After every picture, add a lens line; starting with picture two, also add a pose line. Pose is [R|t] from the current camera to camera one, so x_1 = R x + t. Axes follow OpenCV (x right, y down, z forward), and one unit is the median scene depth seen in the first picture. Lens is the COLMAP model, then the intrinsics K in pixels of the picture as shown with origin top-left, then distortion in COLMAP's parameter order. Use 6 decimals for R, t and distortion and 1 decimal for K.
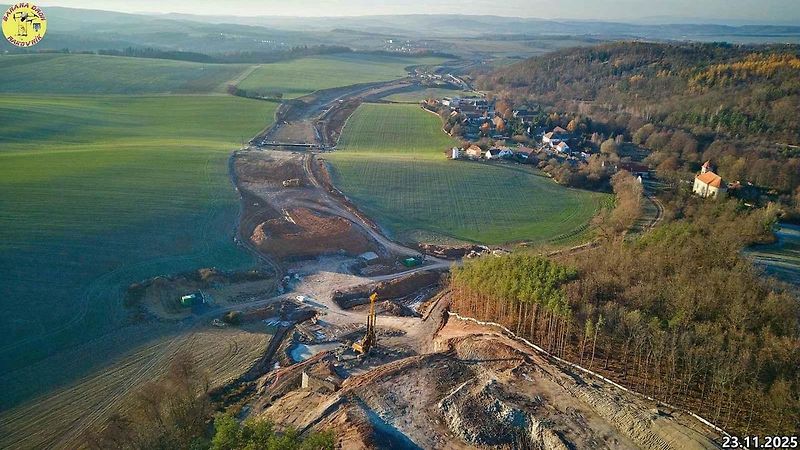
lens RADIAL K [[554.9, 0, 398.5], [0, 554.9, 228.7], [0, 0, 1]] dist [0.109379, -0.107898]
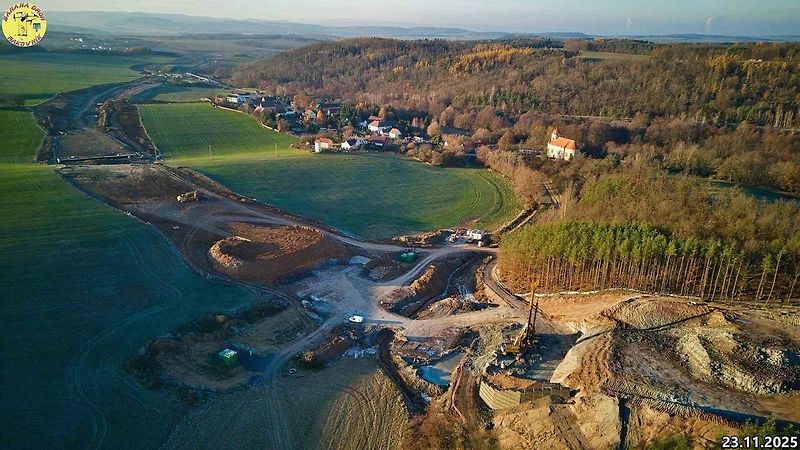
lens RADIAL K [[554.9, 0, 398.5], [0, 554.9, 228.7], [0, 0, 1]] dist [0.109379, -0.107898]
pose [[0.870966, -0.168669, 0.461485, -0.226827], [0.169804, 0.984689, 0.039422, -0.013777], [-0.461069, 0.044027, 0.886272, 0.112383]]
